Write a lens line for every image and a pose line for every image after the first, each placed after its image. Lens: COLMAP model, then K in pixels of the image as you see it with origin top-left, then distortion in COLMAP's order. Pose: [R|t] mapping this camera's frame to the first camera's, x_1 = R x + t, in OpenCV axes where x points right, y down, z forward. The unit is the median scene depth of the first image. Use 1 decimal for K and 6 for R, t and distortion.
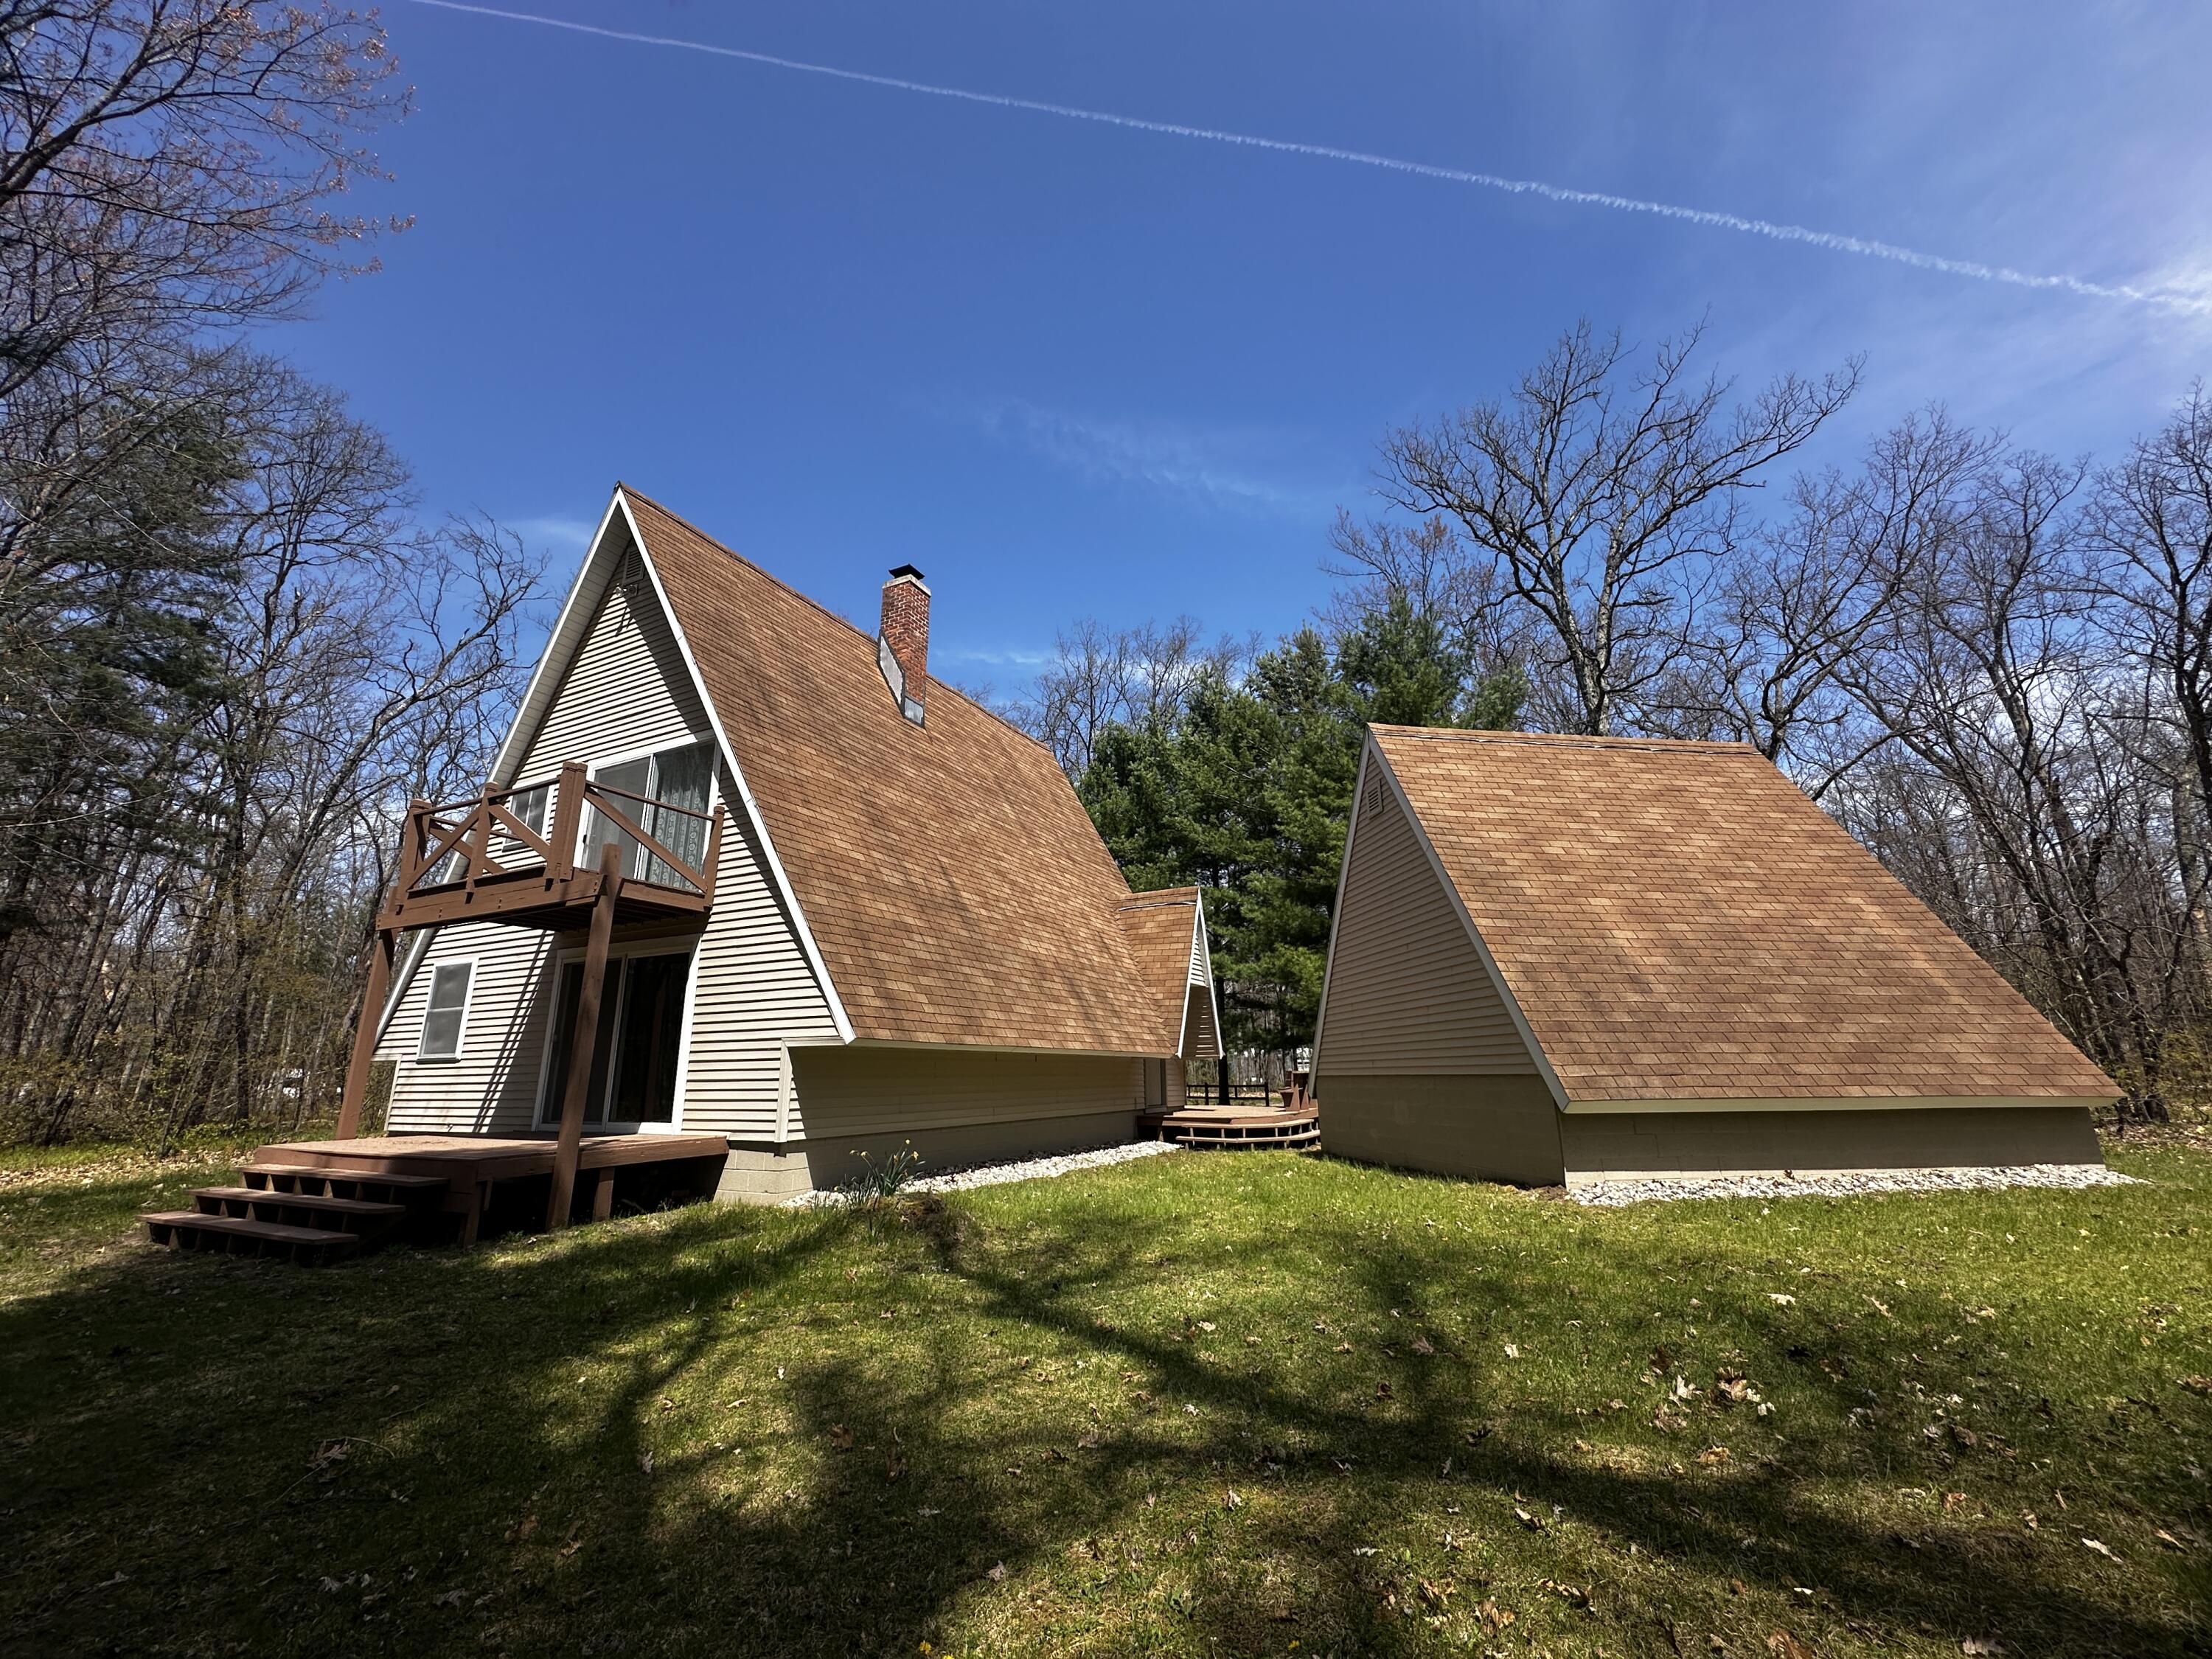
lens RADIAL K [[883.8, 0, 1100.9], [0, 883.8, 834.0], [0, 0, 1]] dist [-0.000467, 0.000186]
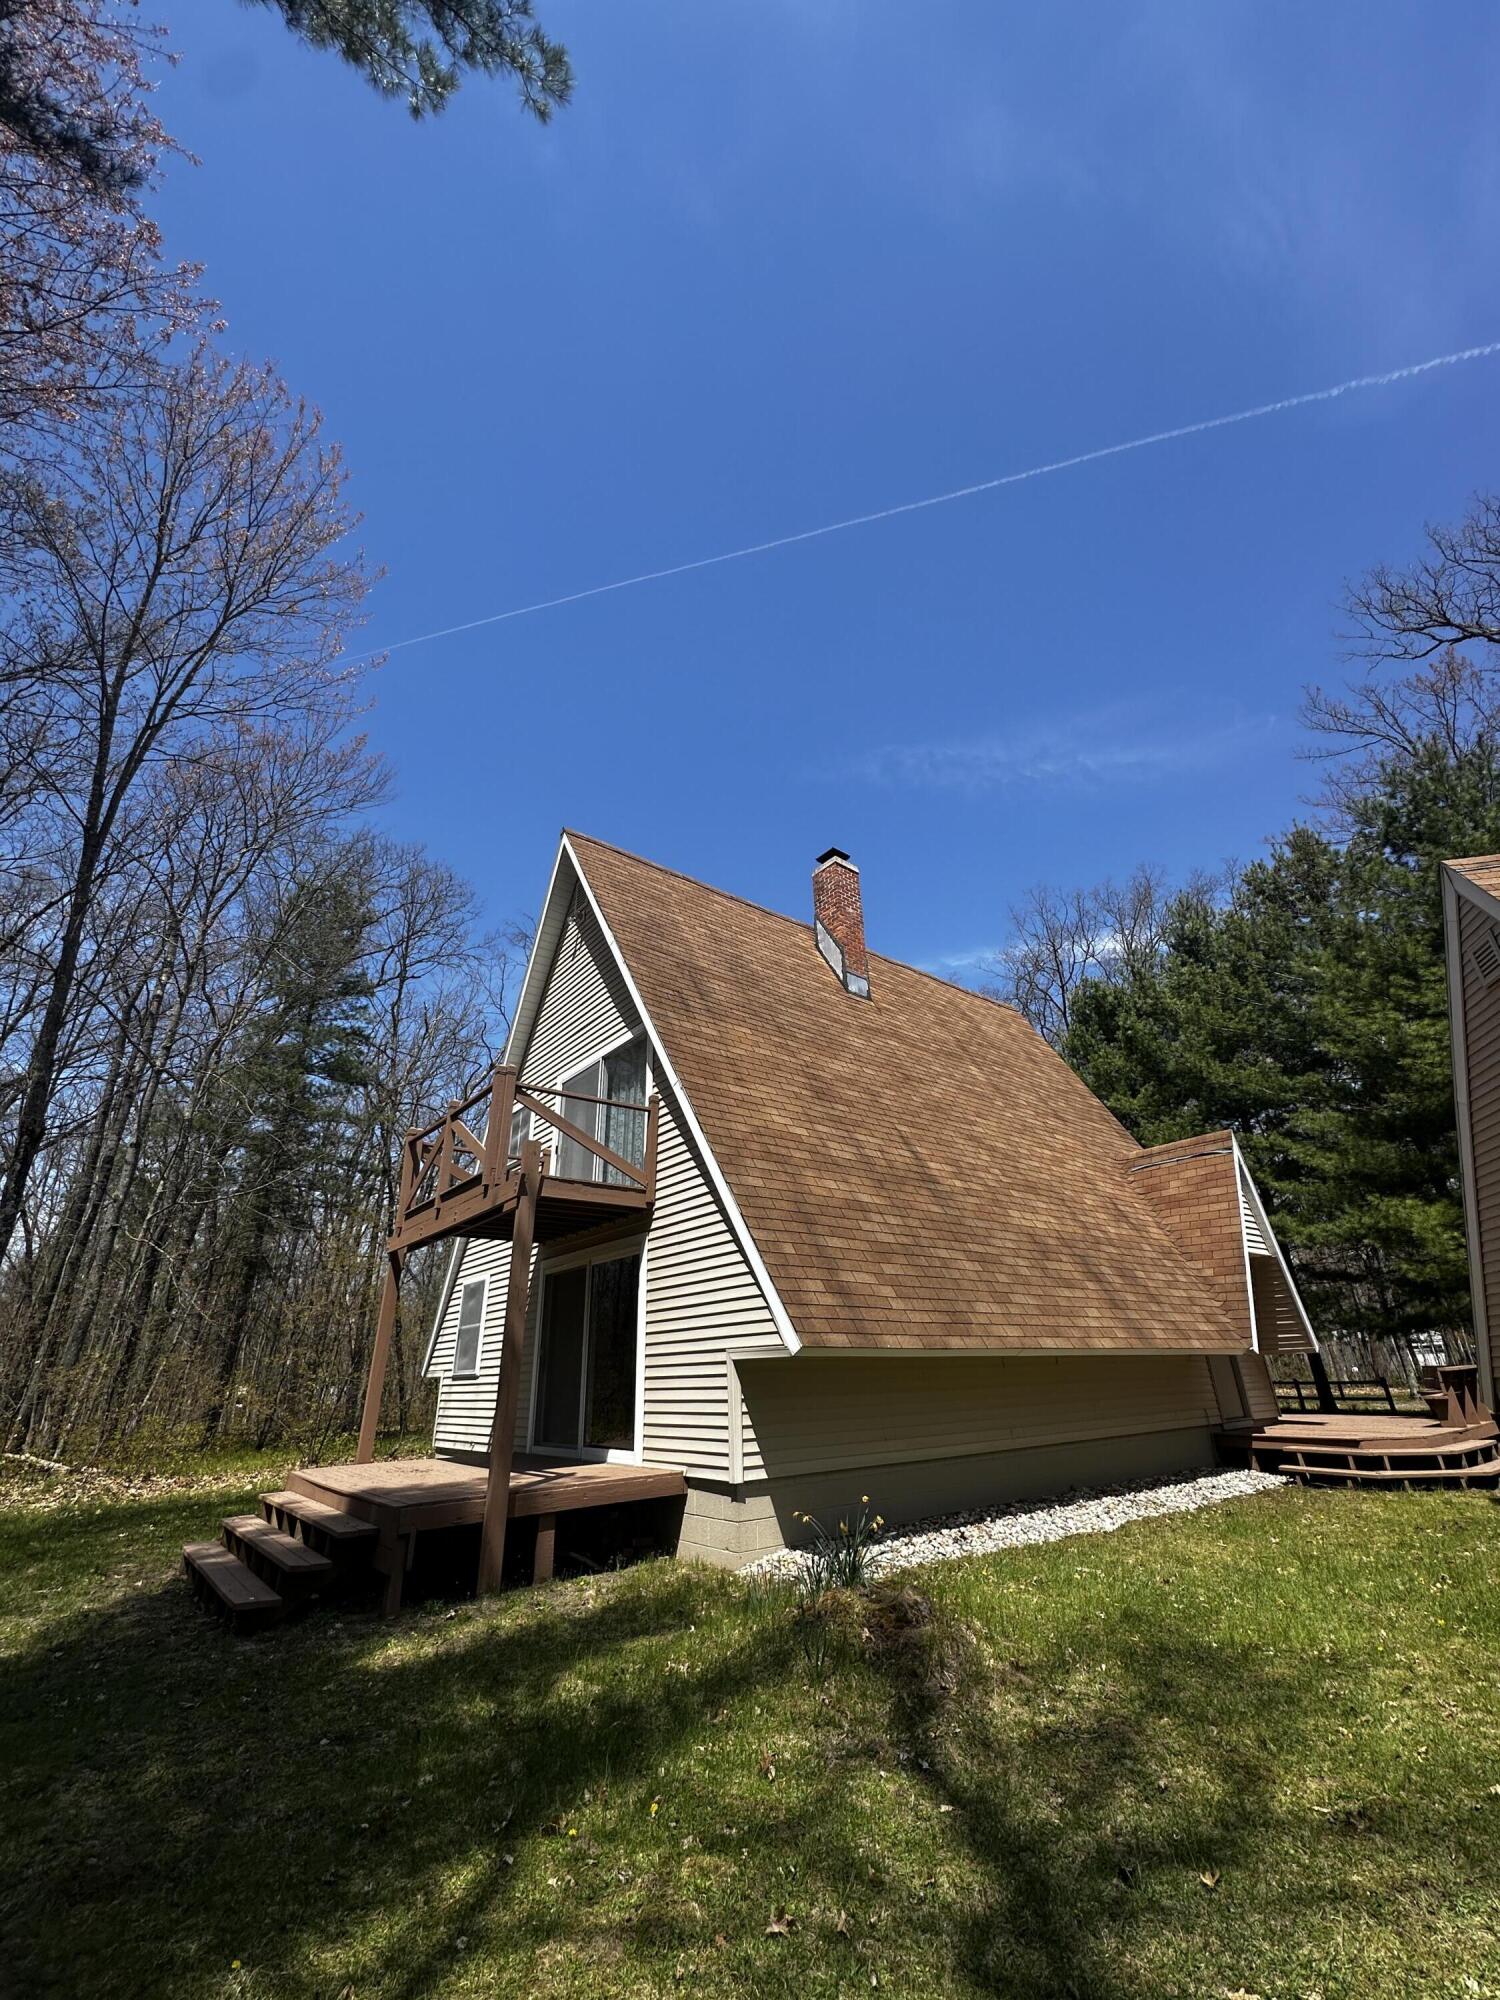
lens RADIAL K [[799.1, 0, 750.0], [0, 799.1, 1000.0], [0, 0, 1]] dist [-0.000467, 0.000186]
pose [[0.907482, -0.191212, -0.374051, 0.009766], [0.126387, 0.973423, -0.190980, 0.040039], [0.400627, 0.126036, 0.907531, 0.200198]]
